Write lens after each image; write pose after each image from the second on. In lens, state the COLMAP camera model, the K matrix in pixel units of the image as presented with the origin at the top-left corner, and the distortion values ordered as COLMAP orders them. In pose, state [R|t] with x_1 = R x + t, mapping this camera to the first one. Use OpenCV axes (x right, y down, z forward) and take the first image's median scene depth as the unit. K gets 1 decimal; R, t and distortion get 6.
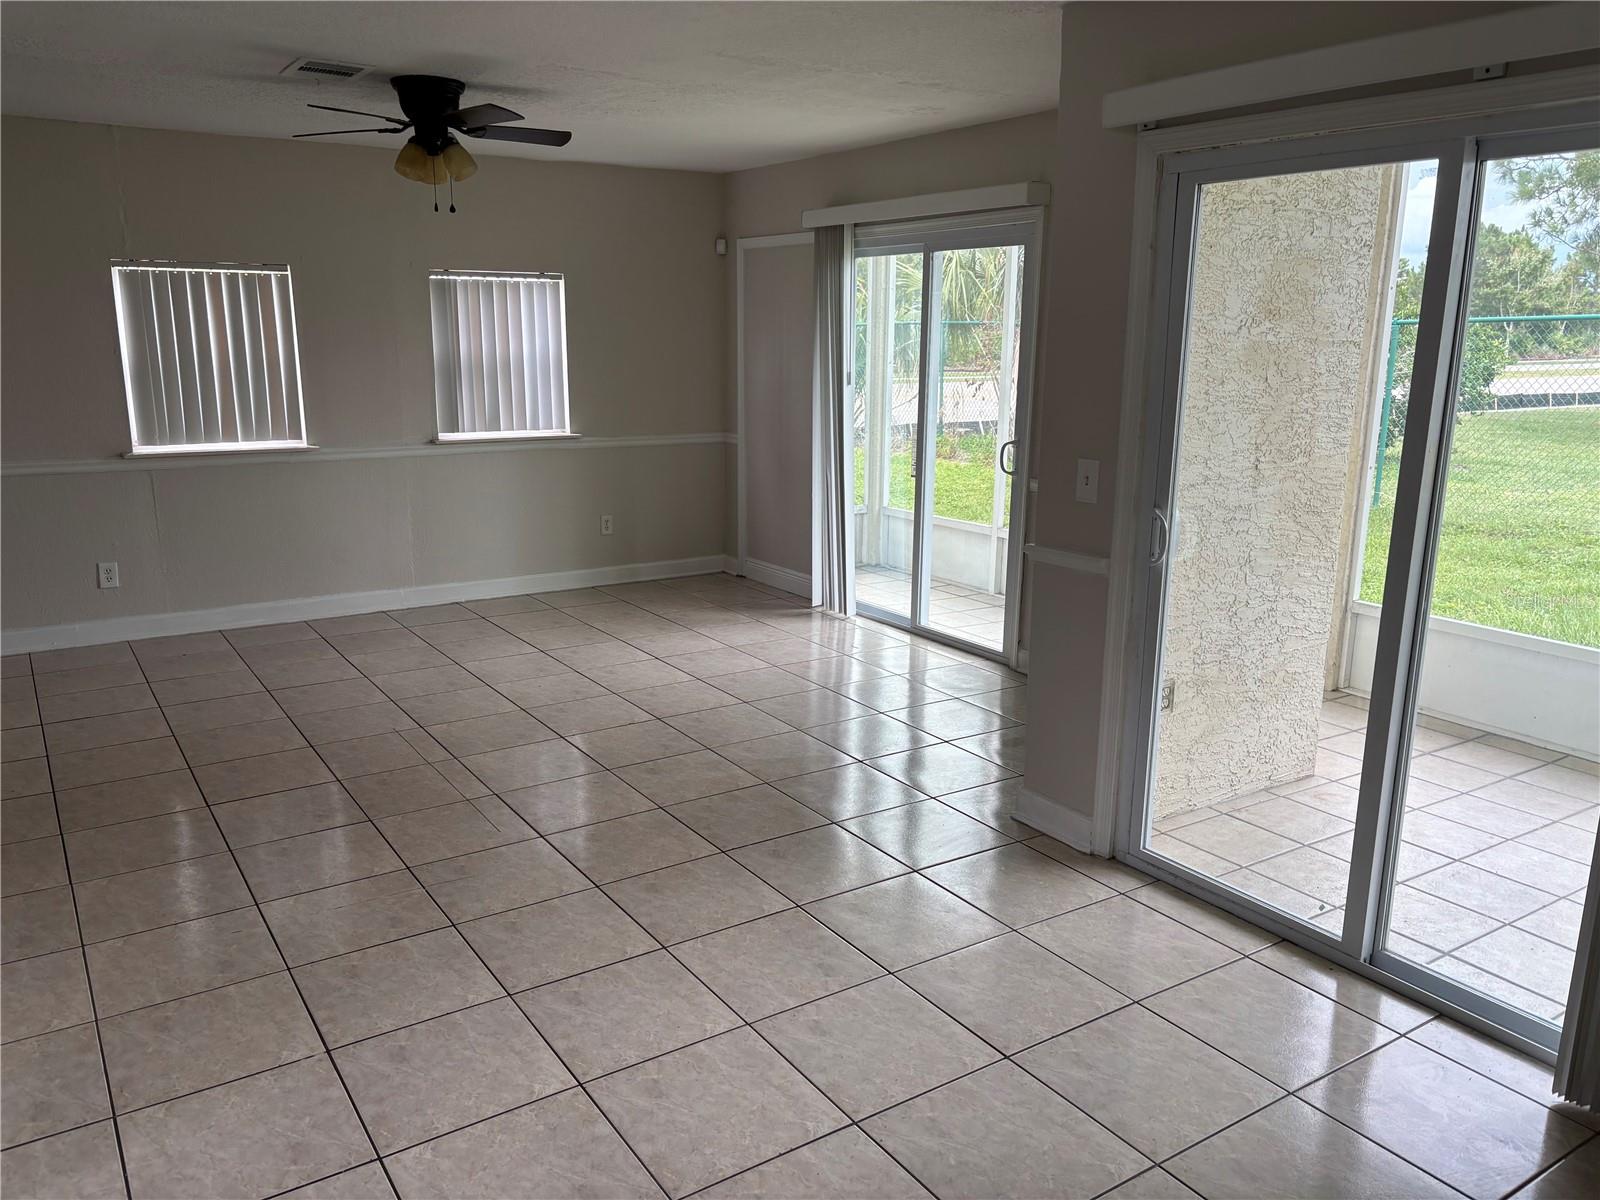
lens RADIAL K [[1208.3, 0, 794.6], [0, 1208.3, 613.0], [0, 0, 1]] dist [-0.001086, 0.002443]
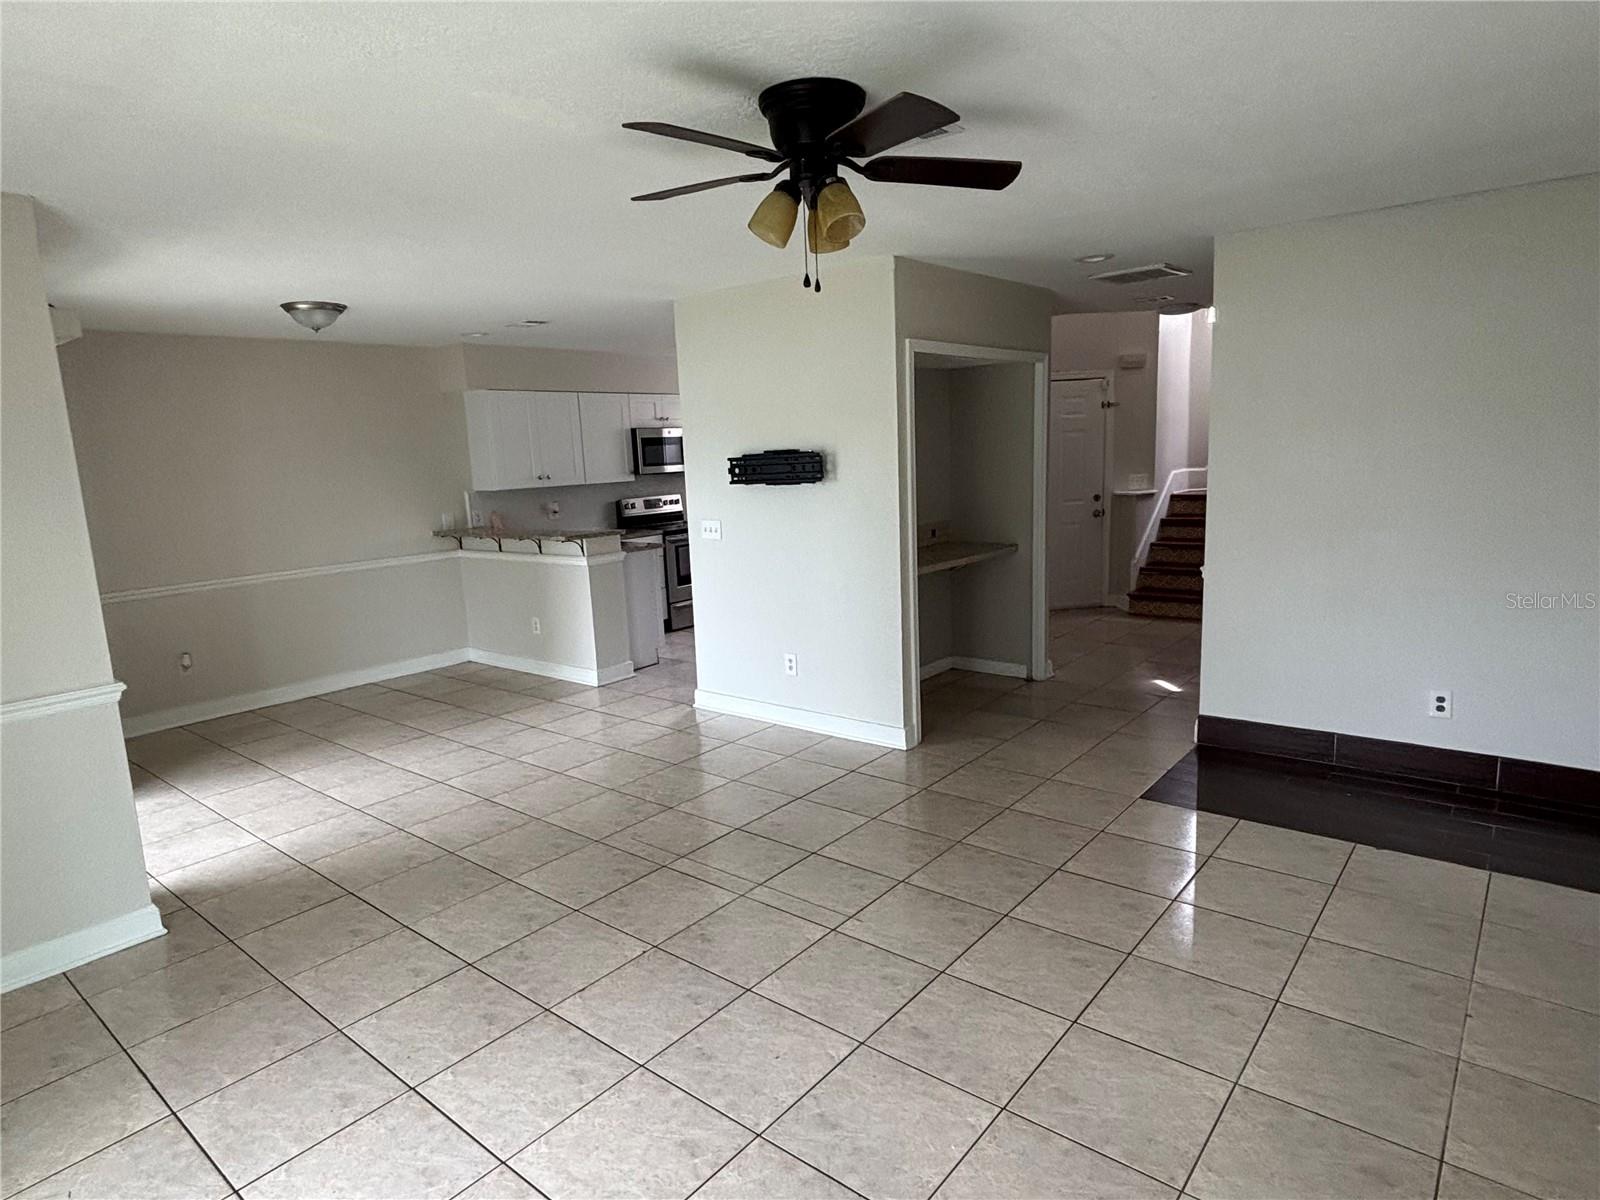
lens RADIAL K [[921.4, 0, 796.2], [0, 921.4, 585.5], [0, 0, 1]] dist [0.016912, -0.002508]
pose [[-0.955898, 0.081028, -0.282300, -0.119662], [-0.028659, 0.930869, 0.364227, -0.353572], [0.292297, 0.356254, -0.887494, 1.447378]]
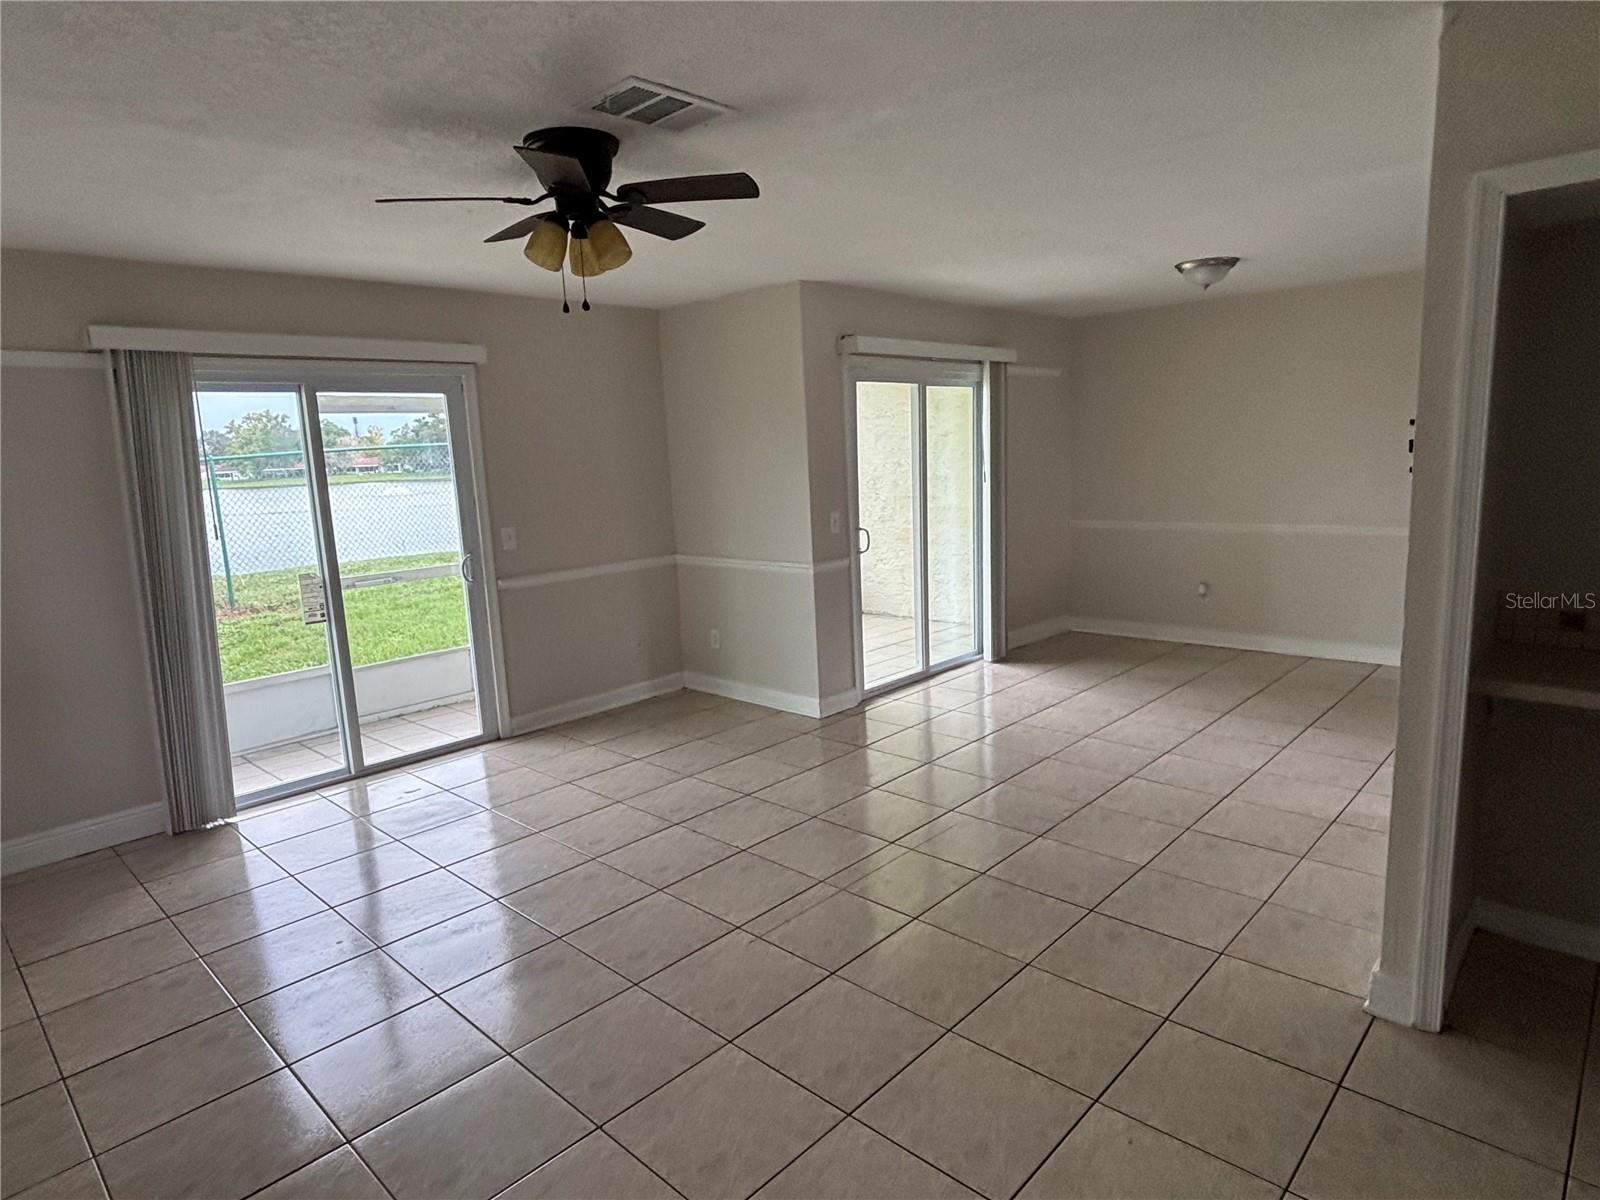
lens RADIAL K [[921.4, 0, 796.4], [0, 921.4, 602.9], [0, 0, 1]] dist [0.016912, -0.002508]
pose [[-0.228557, -0.161303, 0.960075, -0.878646], [0.265509, 0.938465, 0.220880, -0.243673], [-0.936625, 0.305392, -0.171665, 0.985454]]
